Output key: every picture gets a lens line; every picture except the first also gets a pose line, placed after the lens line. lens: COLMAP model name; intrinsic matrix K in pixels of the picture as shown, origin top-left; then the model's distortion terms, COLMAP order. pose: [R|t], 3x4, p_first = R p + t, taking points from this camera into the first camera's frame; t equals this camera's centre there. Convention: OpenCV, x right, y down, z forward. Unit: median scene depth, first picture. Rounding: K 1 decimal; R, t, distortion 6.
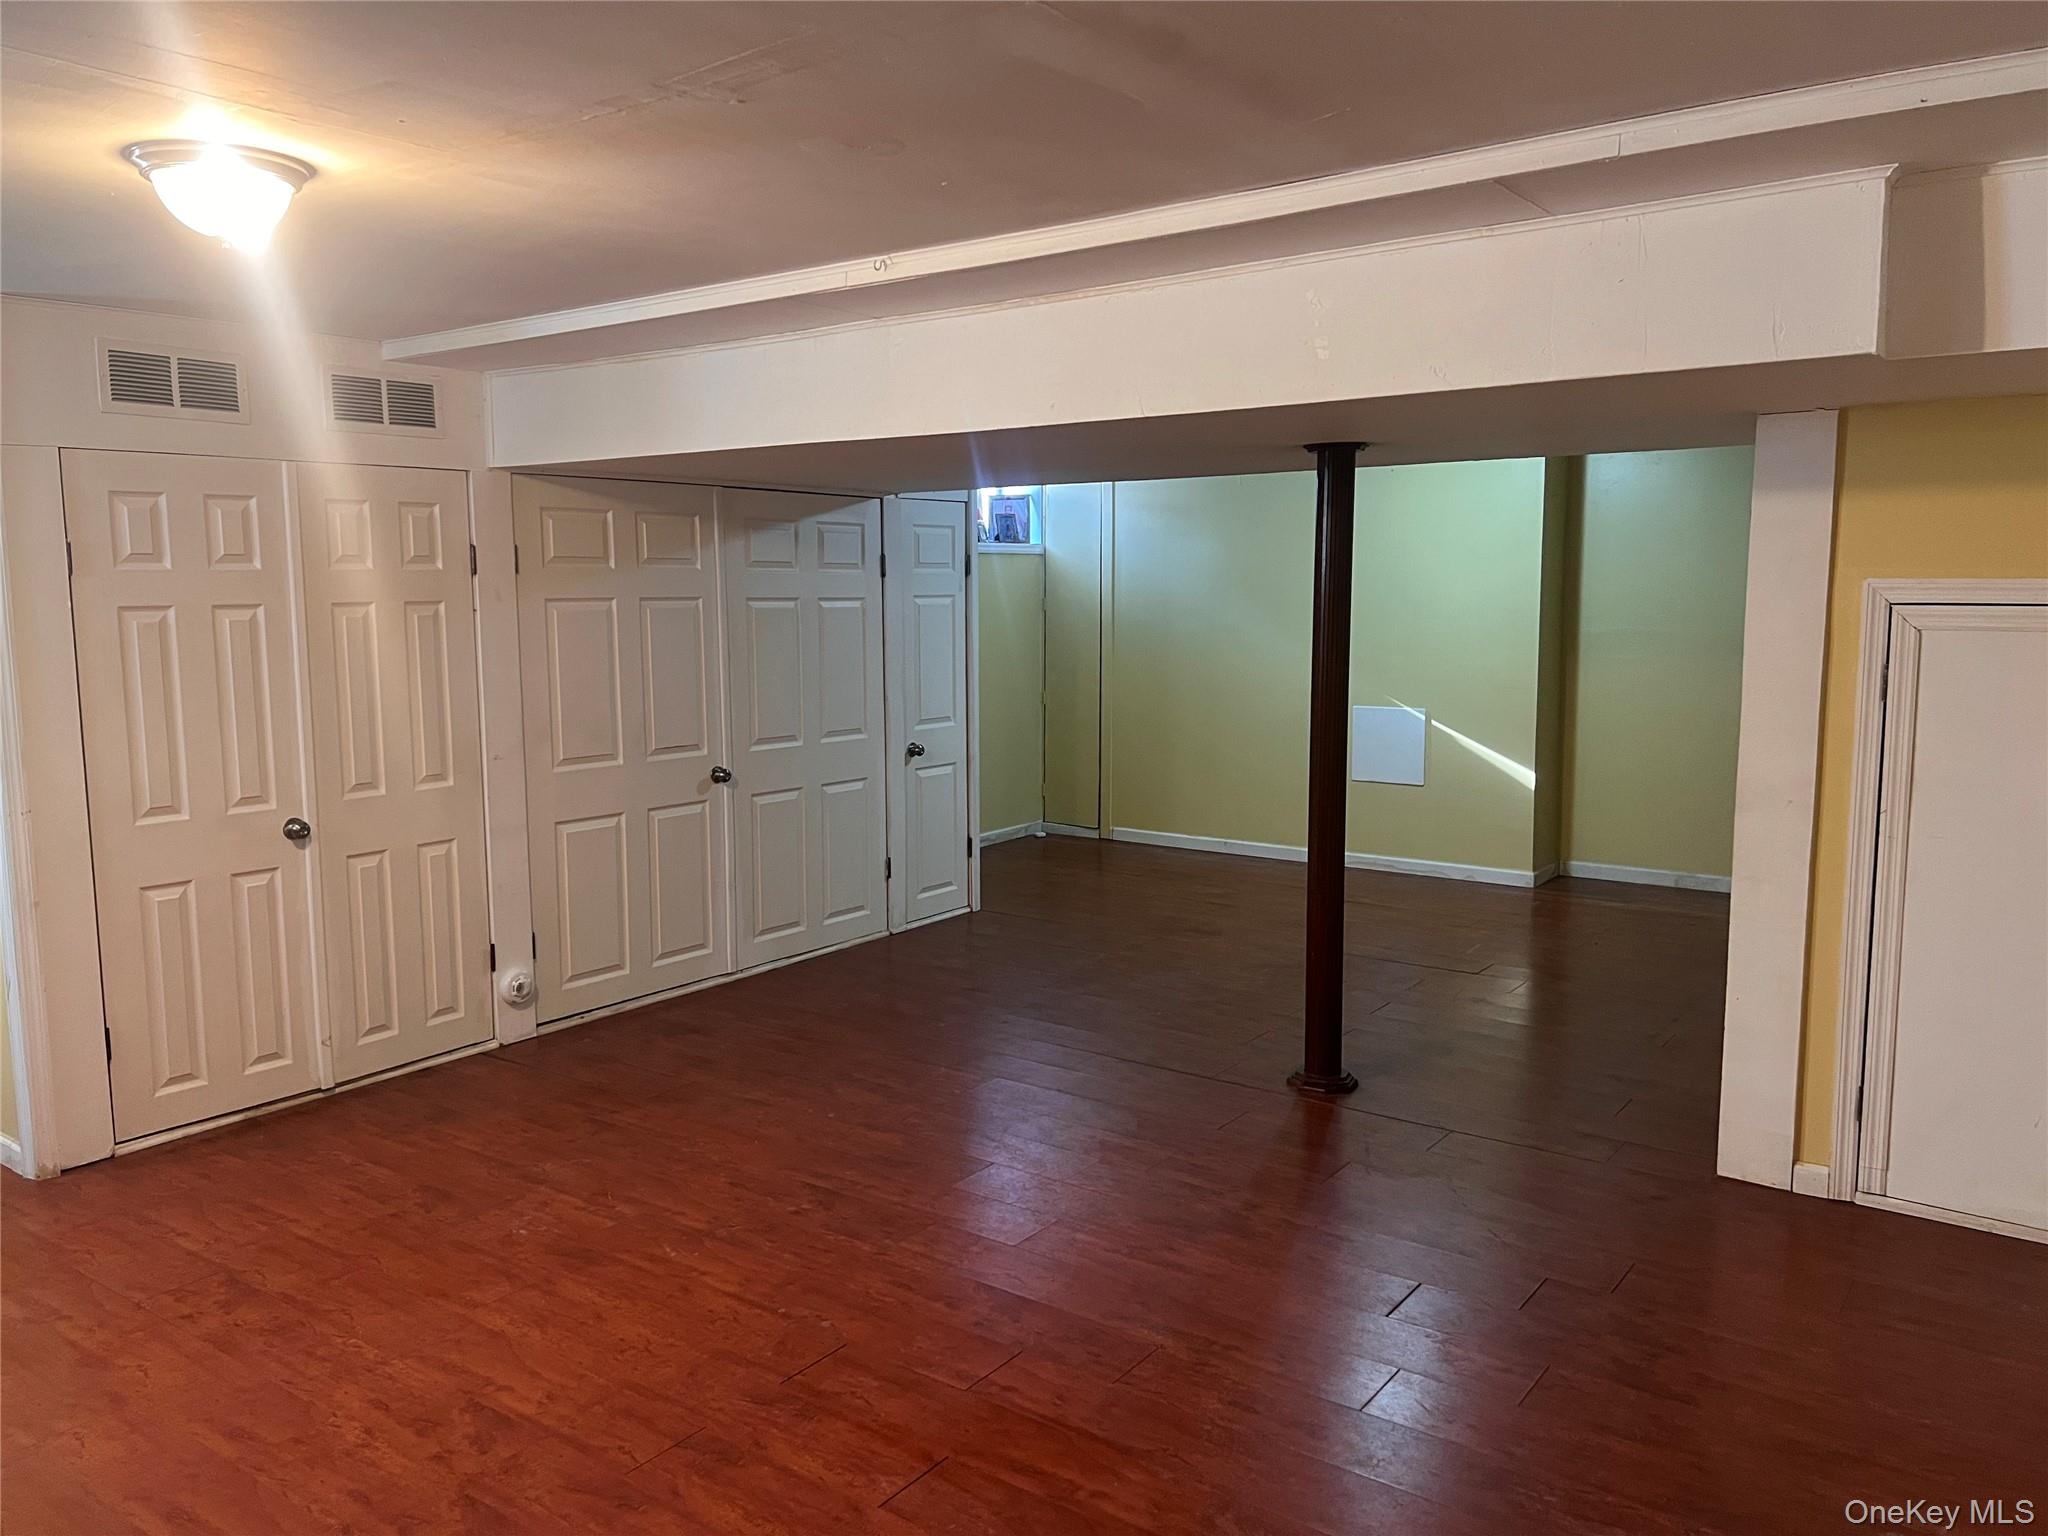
lens RADIAL K [[1553.0, 0, 1024.6], [0, 1553.0, 766.2], [0, 0, 1]] dist [0.053046, -0.049520]
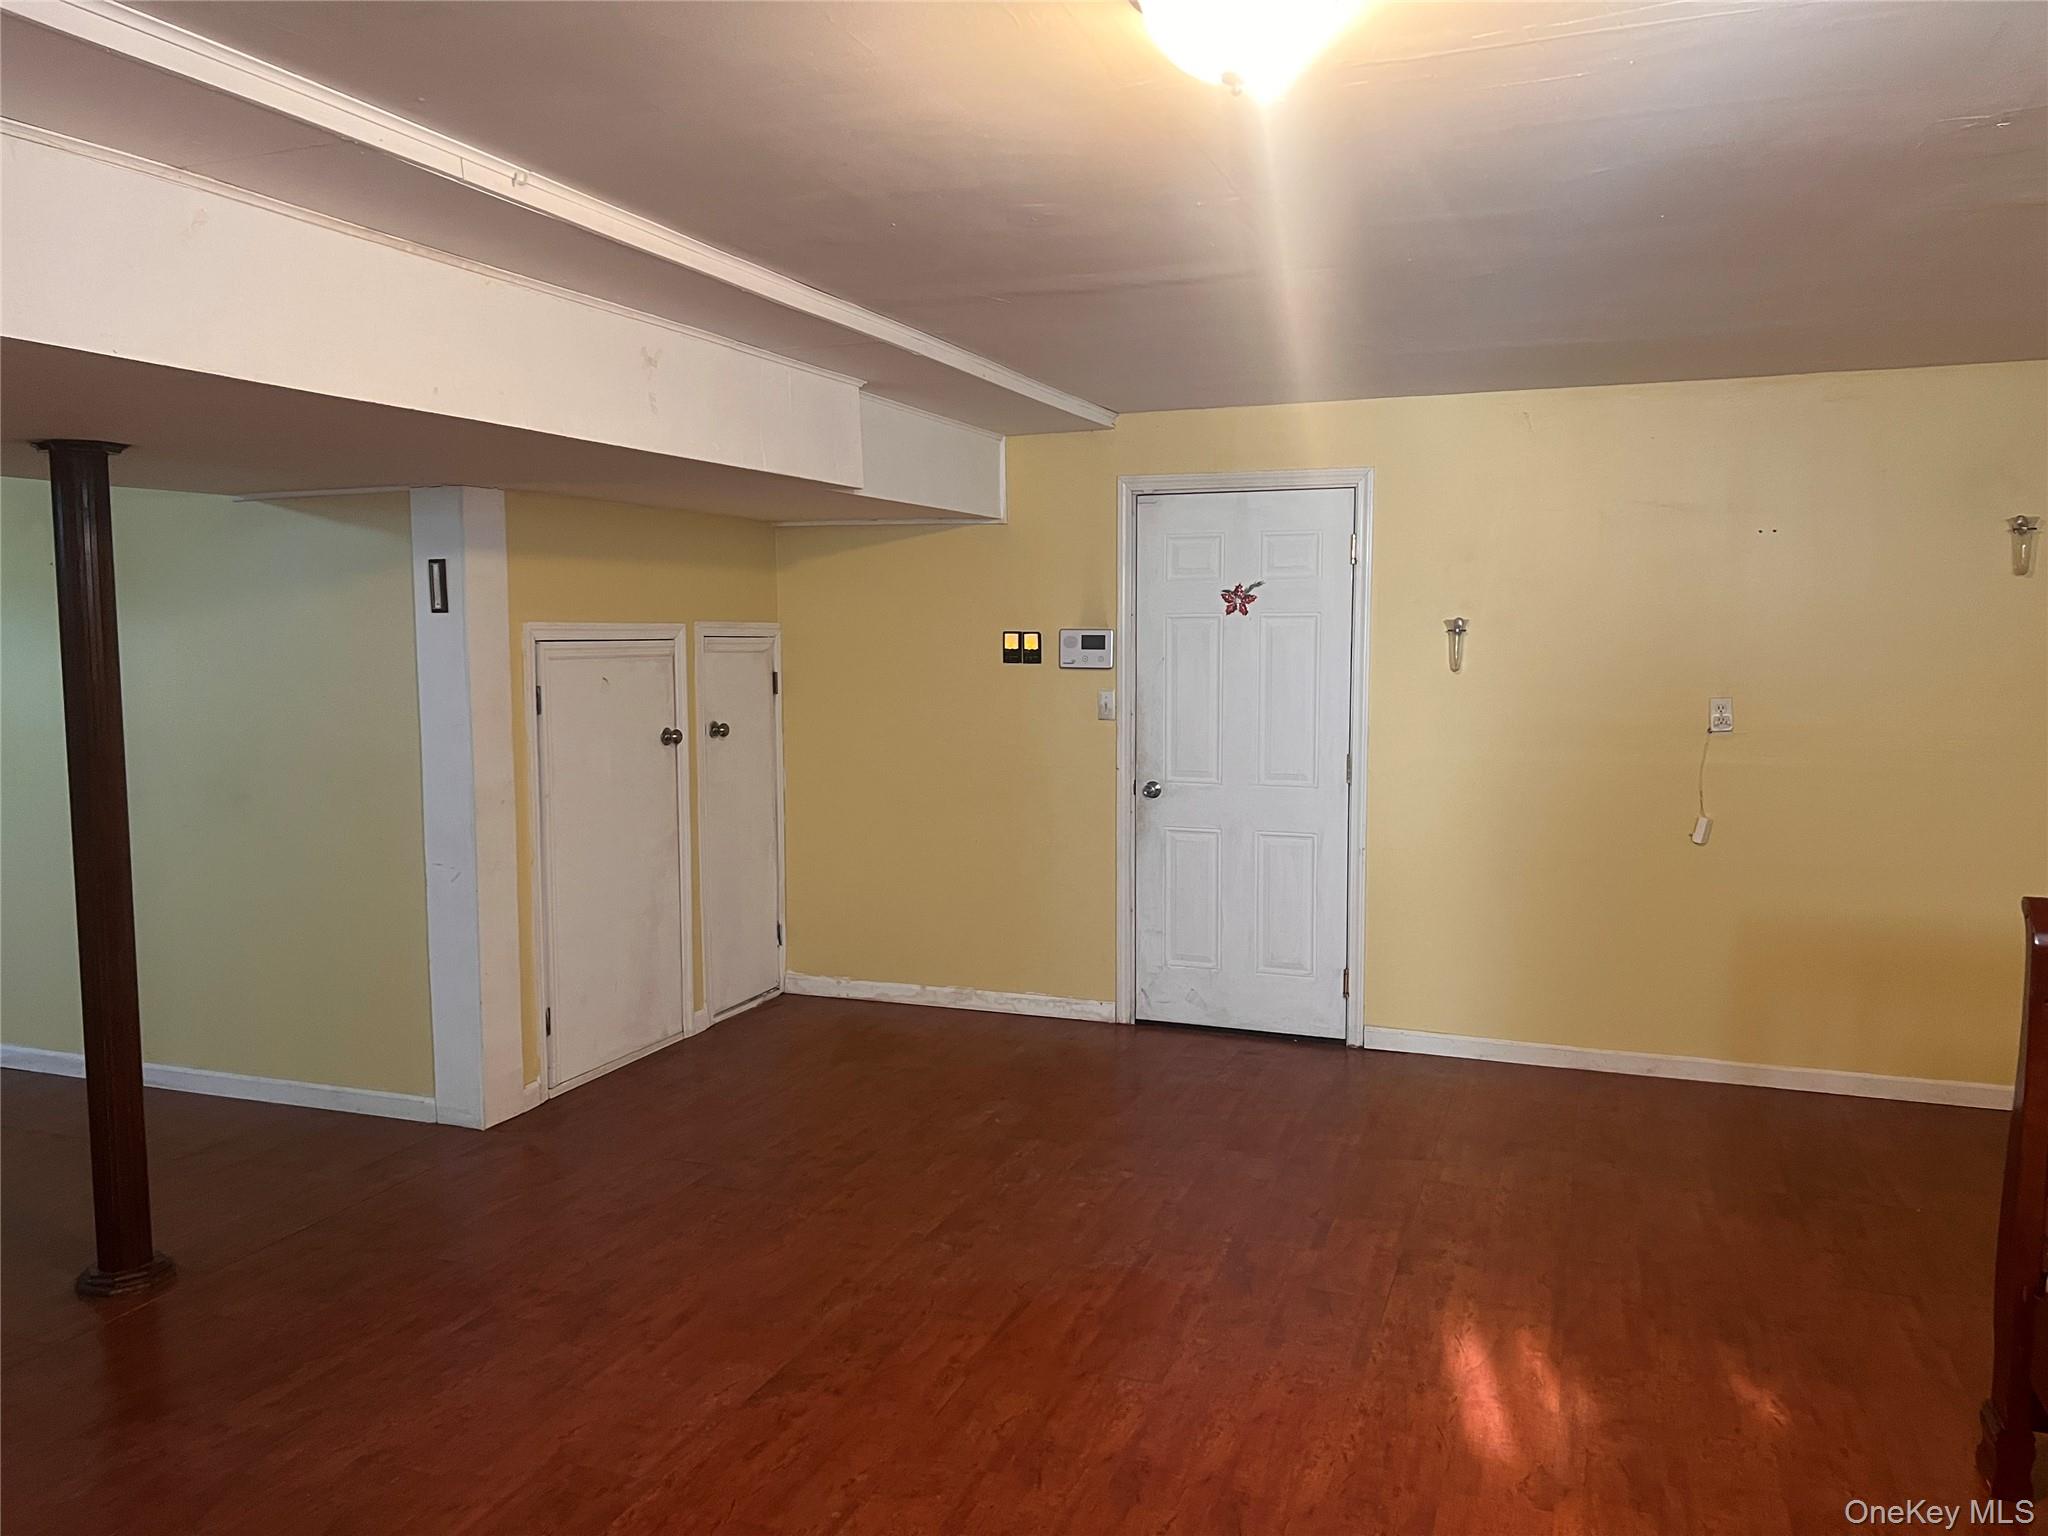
lens RADIAL K [[1553.0, 0, 1024.1], [0, 1553.0, 767.0], [0, 0, 1]] dist [0.053046, -0.049520]
pose [[-0.276341, -0.082208, 0.957537, -0.884576], [0.126765, 0.984512, 0.121107, -0.111490], [-0.952663, 0.154850, -0.261640, 1.014781]]
